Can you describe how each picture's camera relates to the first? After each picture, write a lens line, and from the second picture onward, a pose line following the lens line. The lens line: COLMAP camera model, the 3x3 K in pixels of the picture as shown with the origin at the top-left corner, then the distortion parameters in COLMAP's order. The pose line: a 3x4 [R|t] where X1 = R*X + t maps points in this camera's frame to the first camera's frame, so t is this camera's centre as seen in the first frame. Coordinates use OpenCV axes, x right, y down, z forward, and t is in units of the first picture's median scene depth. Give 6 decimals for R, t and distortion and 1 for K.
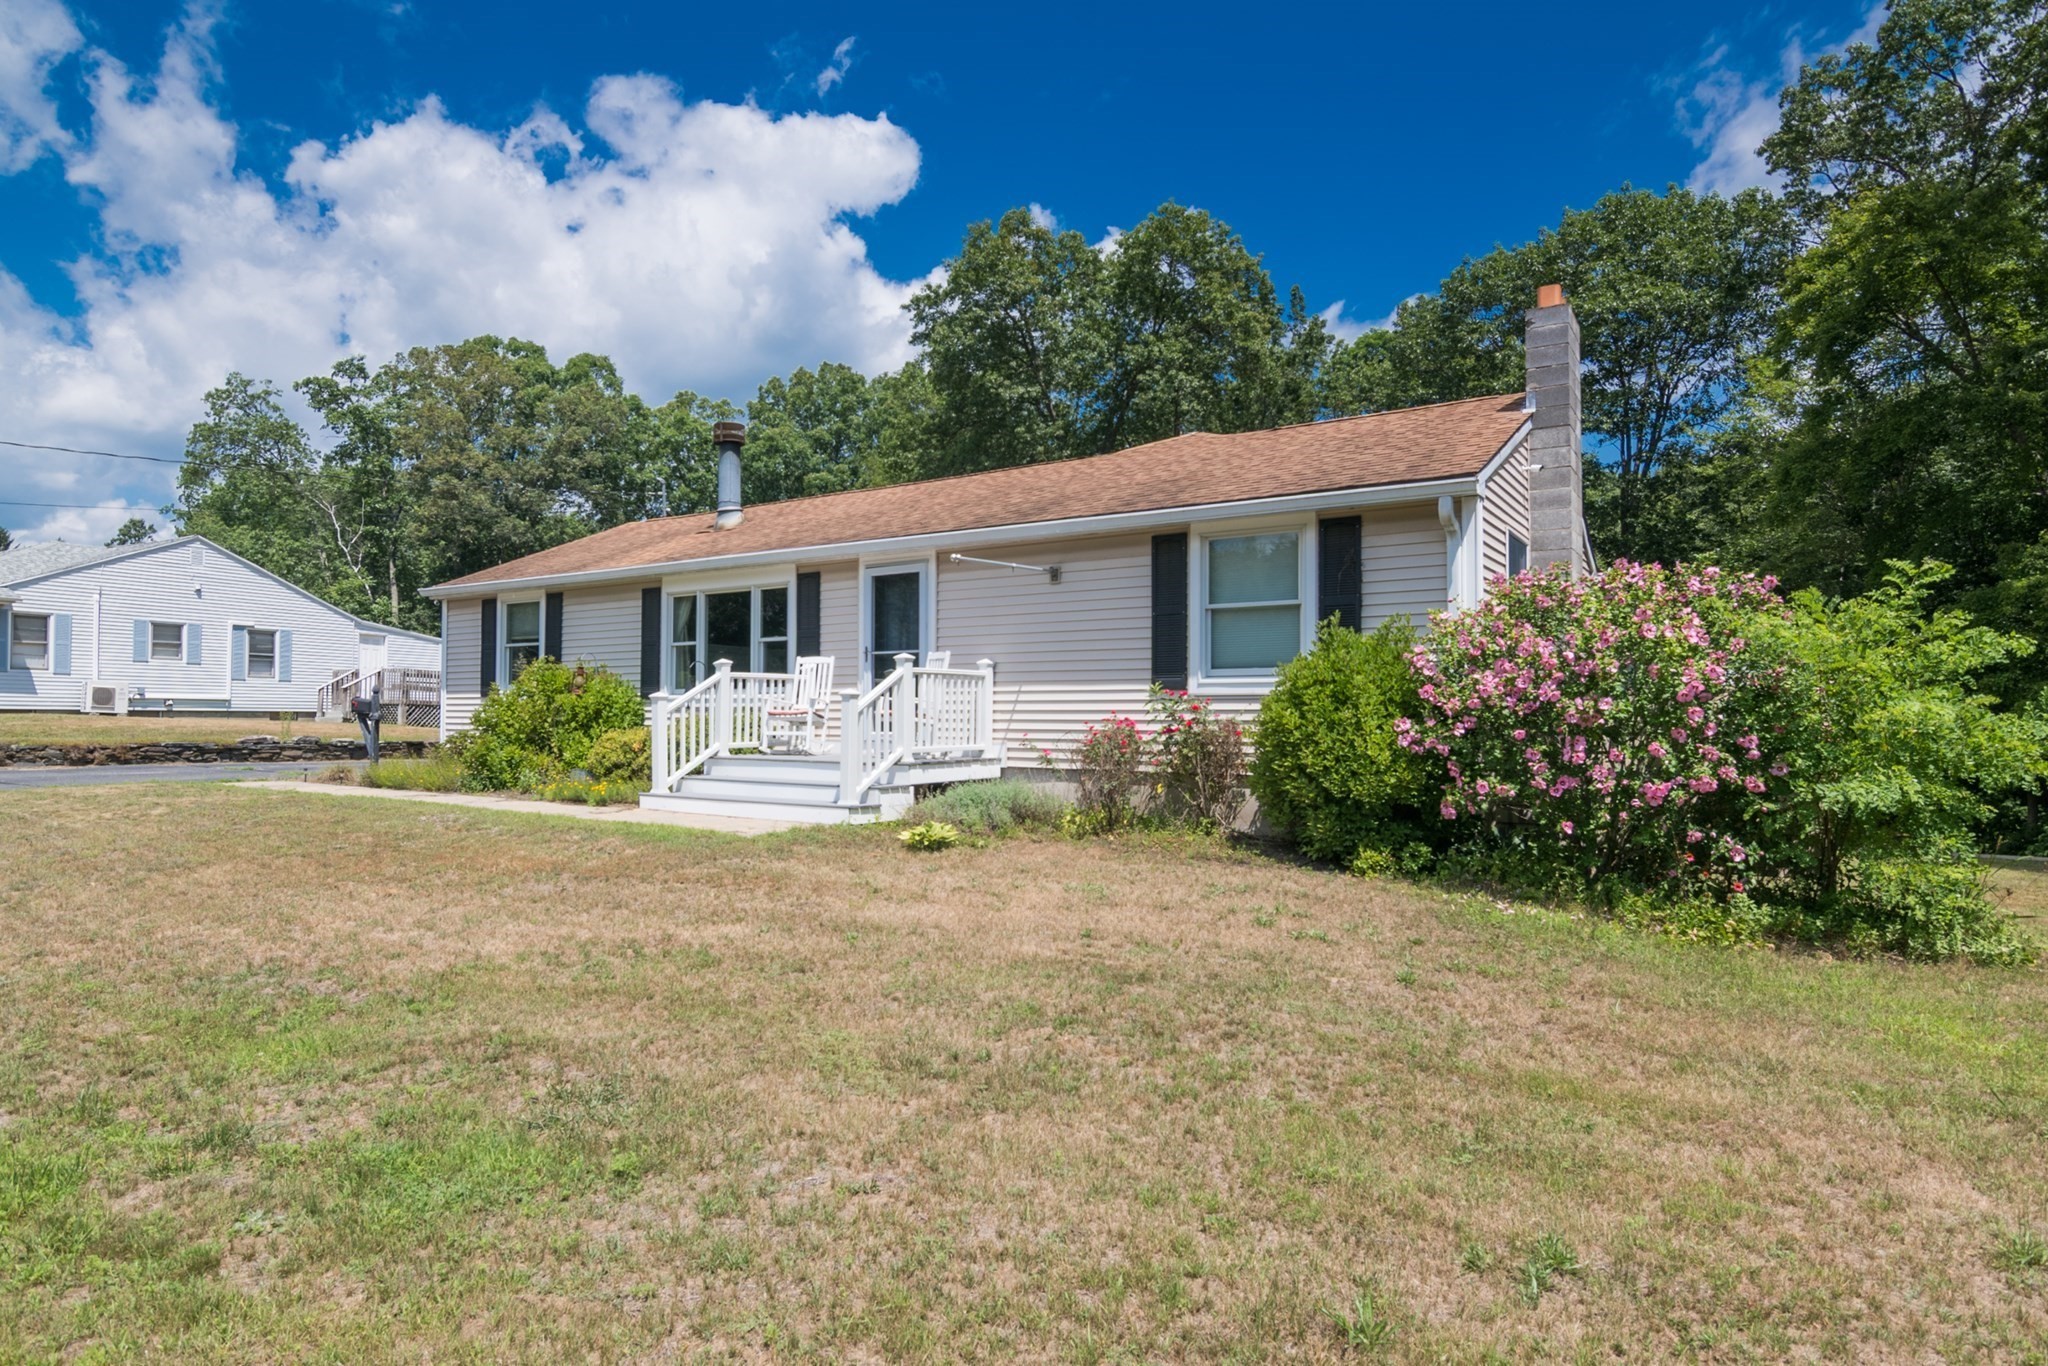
lens RADIAL K [[1118.4, 0, 1012.4], [0, 1118.4, 684.9], [0, 0, 1]] dist [-0.008331, -0.002419]
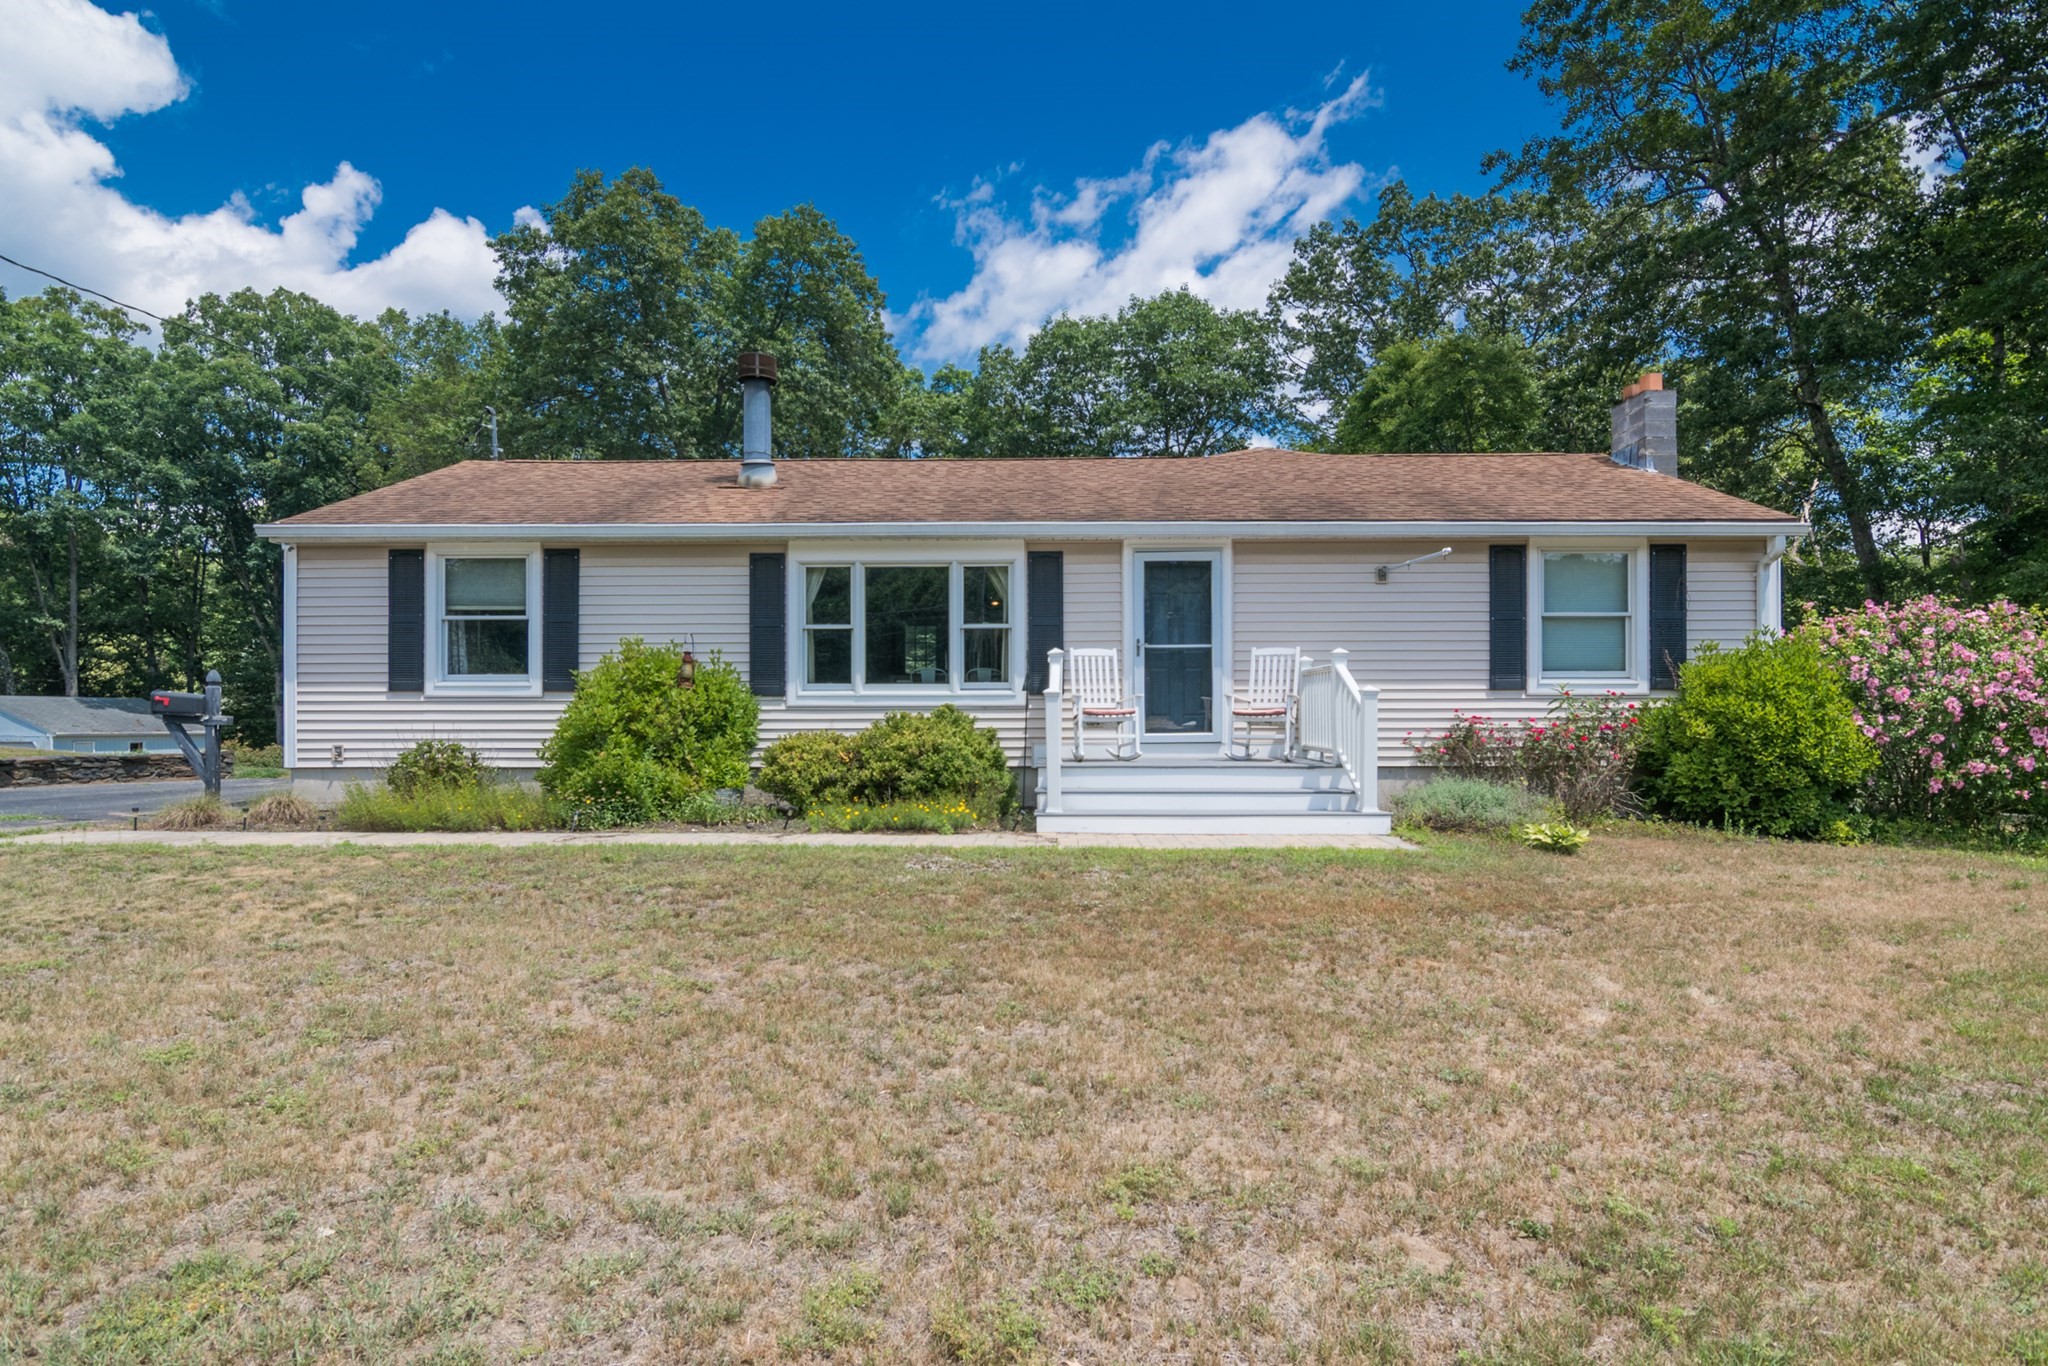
lens RADIAL K [[1042.2, 0, 1020.7], [0, 1042.2, 700.3], [0, 0, 1]] dist [-0.013397, -0.002268]
pose [[0.837481, 0.002773, 0.546459, -0.550134], [-0.009901, 0.999900, 0.010101, 0.006378], [-0.546376, -0.013870, 0.837425, 0.284870]]
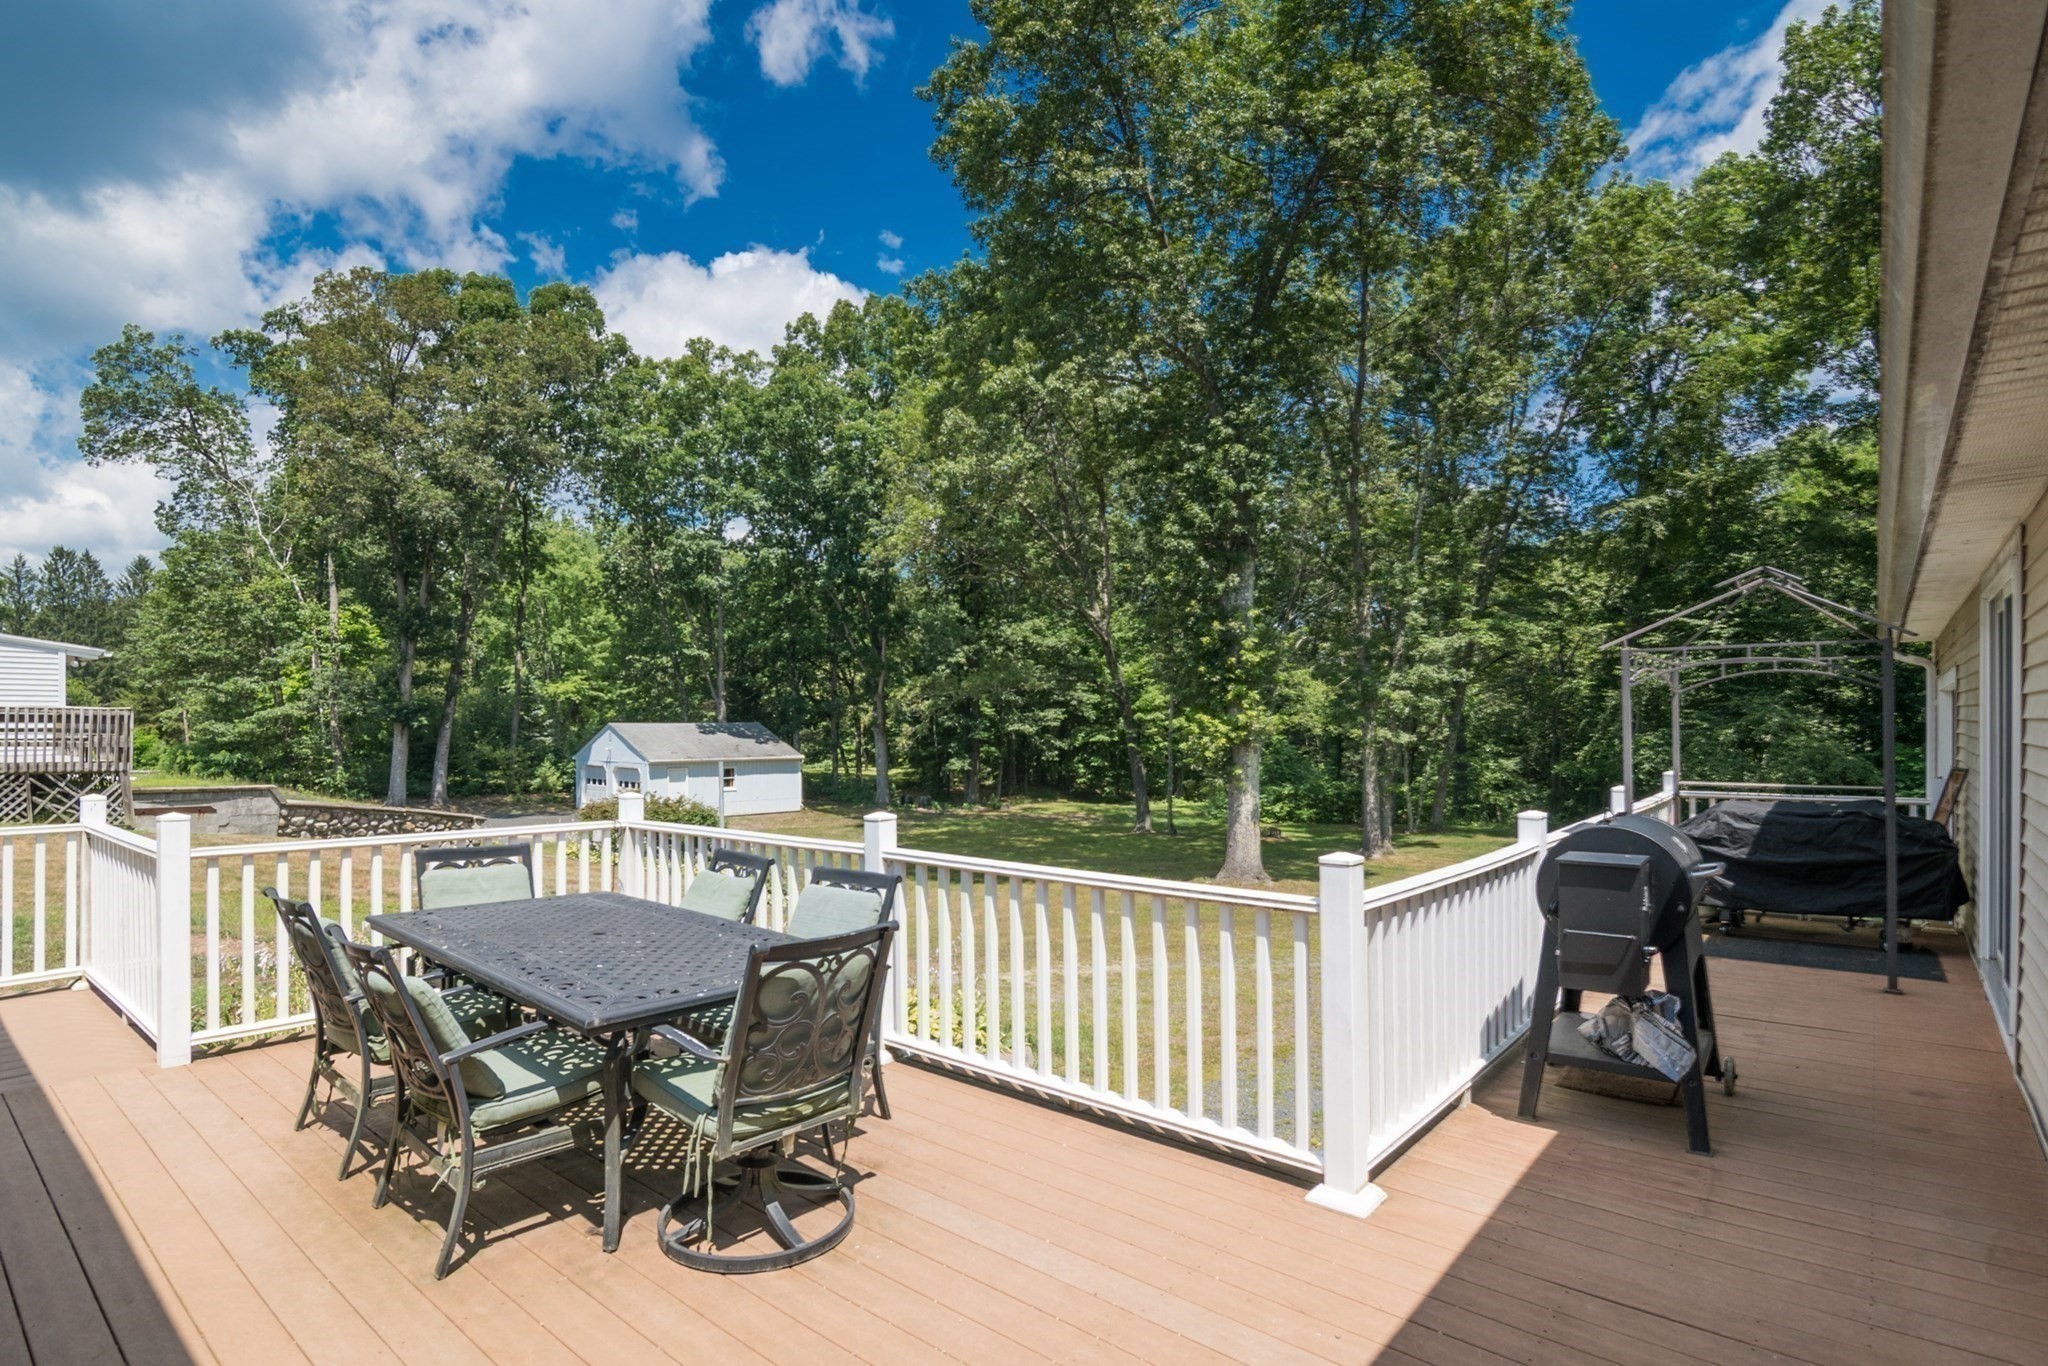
lens RADIAL K [[994.6, 0, 966.4], [0, 994.6, 704.5], [0, 0, 1]] dist [-0.010964, -0.001470]
pose [[0.987188, -0.009318, -0.159287, 0.031711], [0.011043, 0.999890, 0.009951, -0.023350], [0.159177, -0.011582, 0.987182, 1.403071]]
